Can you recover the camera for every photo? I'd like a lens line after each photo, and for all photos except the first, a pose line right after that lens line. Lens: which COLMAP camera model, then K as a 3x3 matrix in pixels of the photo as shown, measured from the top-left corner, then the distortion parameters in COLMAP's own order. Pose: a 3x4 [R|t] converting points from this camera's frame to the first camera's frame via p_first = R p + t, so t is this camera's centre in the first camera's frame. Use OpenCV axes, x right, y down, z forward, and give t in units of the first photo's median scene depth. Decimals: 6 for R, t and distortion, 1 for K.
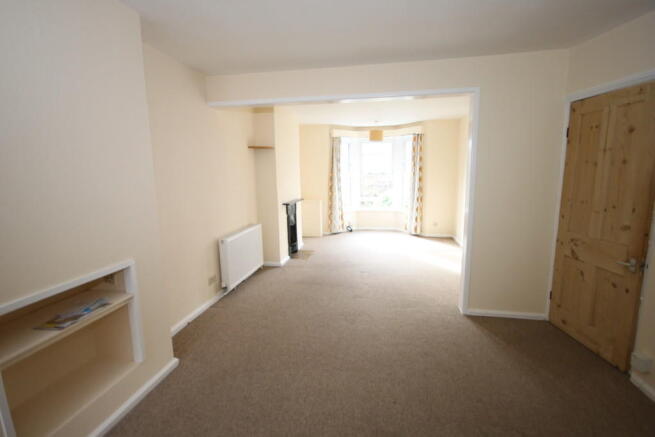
lens RADIAL K [[305.1, 0, 328.2], [0, 305.1, 218.1], [0, 0, 1]] dist [-0.001399, 0.000099]
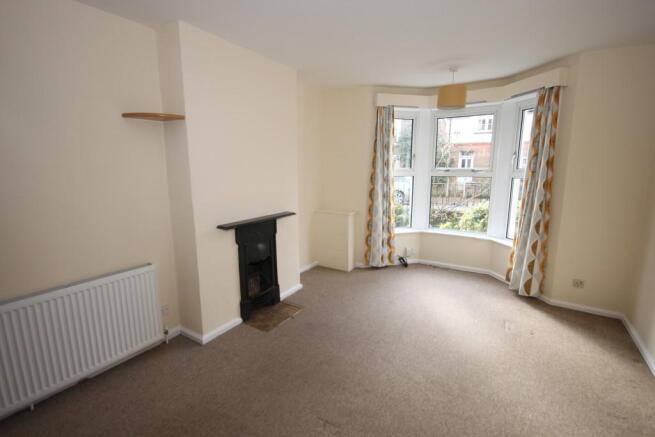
lens RADIAL K [[305.1, 0, 326.4], [0, 305.1, 218.1], [0, 0, 1]] dist [-0.001399, 0.000099]
pose [[0.924397, 0.079288, -0.373100, 0.156404], [-0.071597, 0.996839, 0.034450, -0.064495], [0.374652, -0.005133, 0.927151, 0.410333]]
